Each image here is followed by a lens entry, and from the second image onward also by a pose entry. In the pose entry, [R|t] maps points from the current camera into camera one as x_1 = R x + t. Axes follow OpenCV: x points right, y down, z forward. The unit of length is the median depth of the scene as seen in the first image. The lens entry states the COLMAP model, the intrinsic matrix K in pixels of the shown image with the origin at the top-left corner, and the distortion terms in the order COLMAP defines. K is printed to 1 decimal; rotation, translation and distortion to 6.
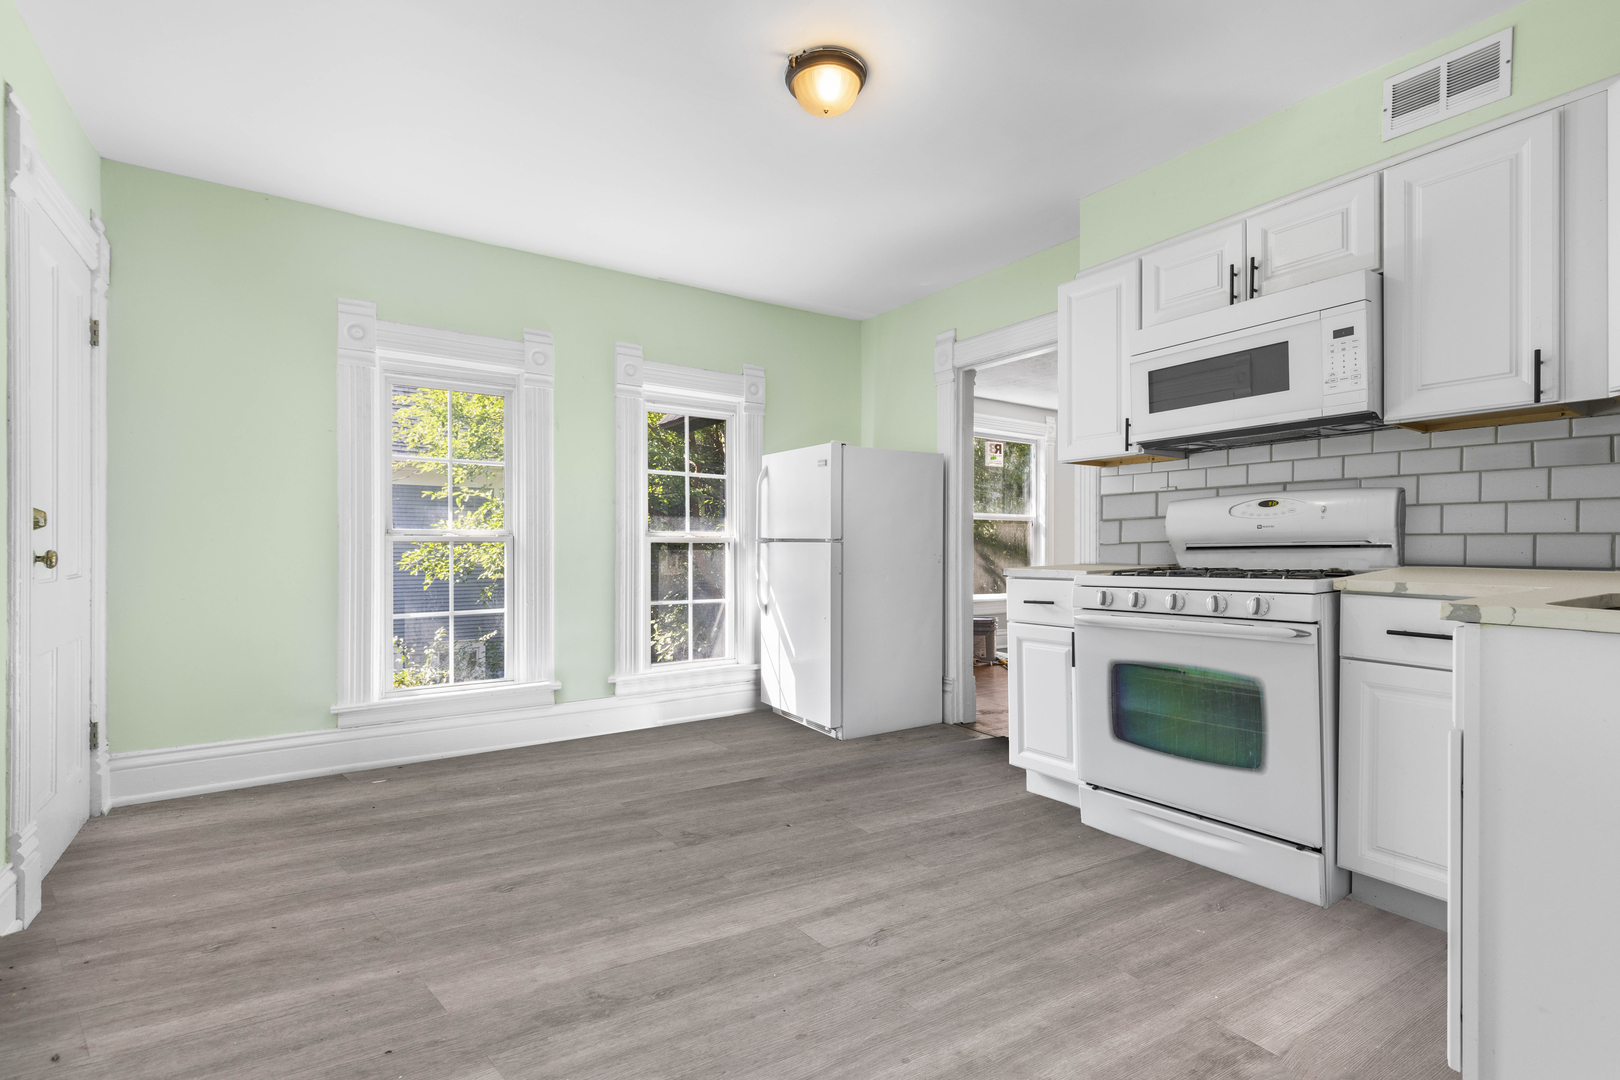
lens RADIAL K [[728.3, 0, 802.4], [0, 728.3, 545.3], [0, 0, 1]] dist [-0.000309, -0.000076]
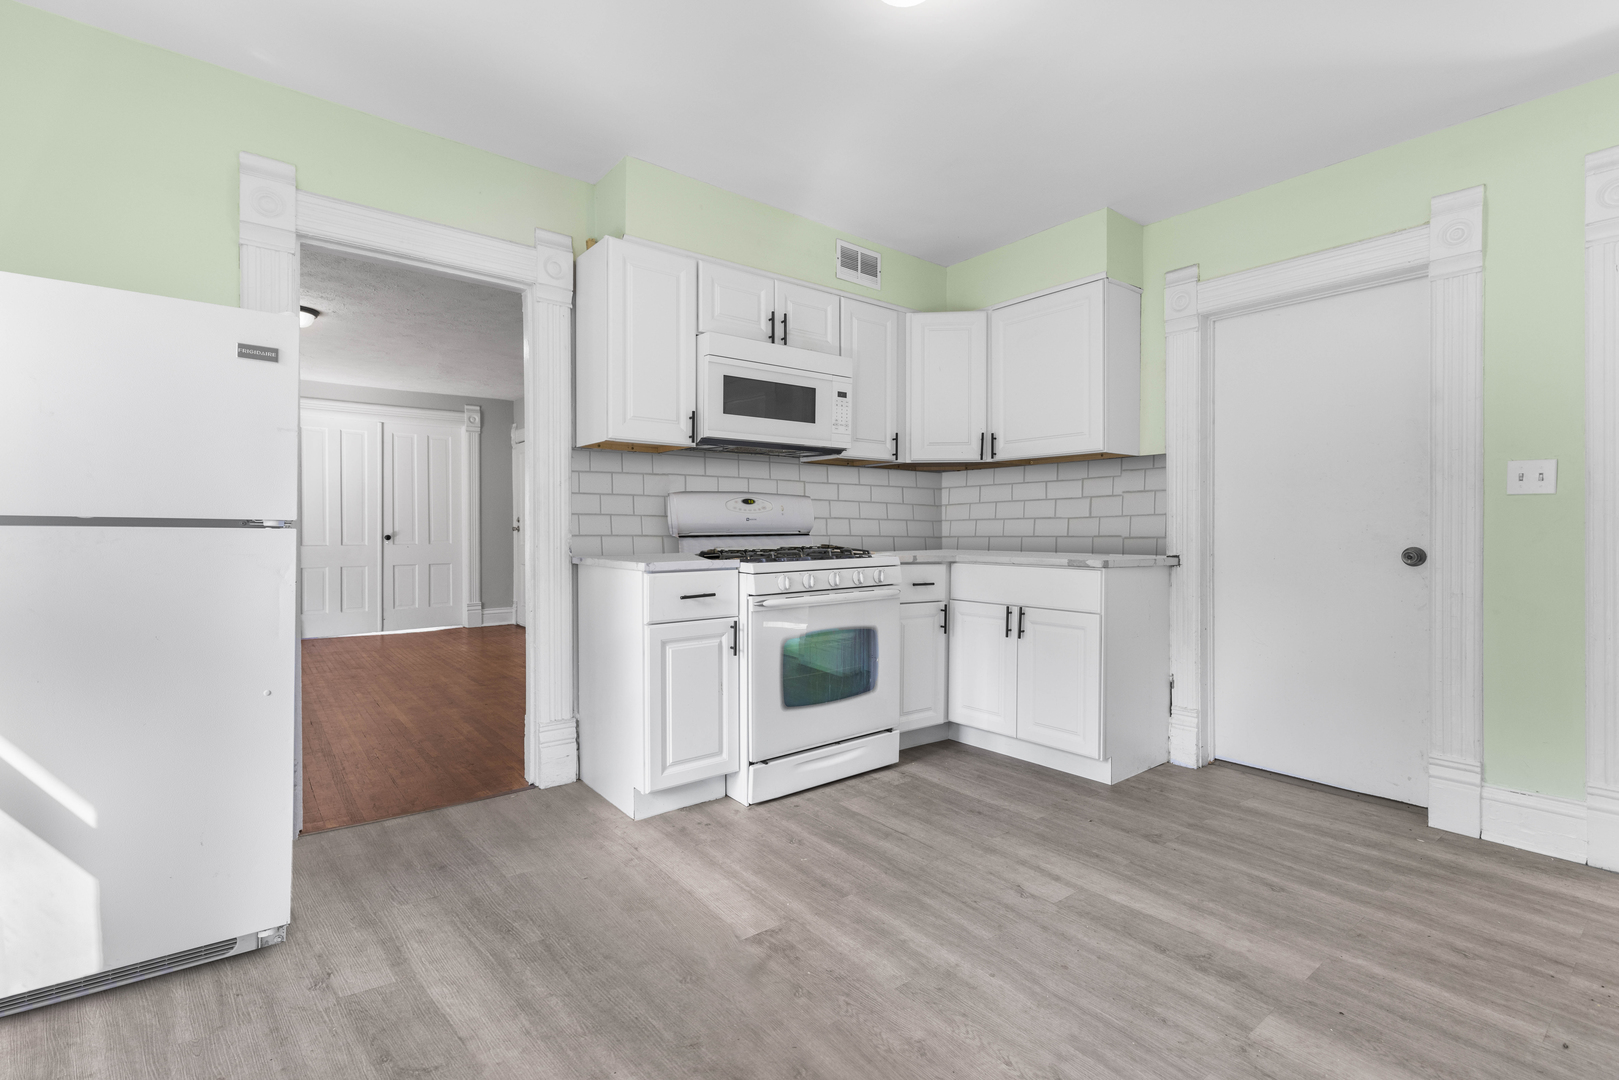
lens RADIAL K [[727.8, 0, 803.3], [0, 727.8, 537.1], [0, 0, 1]] dist [-0.000309, -0.000076]
pose [[-0.071308, -0.005942, 0.997437, -0.745576], [-0.003076, 0.999979, 0.005737, -0.002904], [-0.997450, -0.002659, -0.071324, 1.152151]]
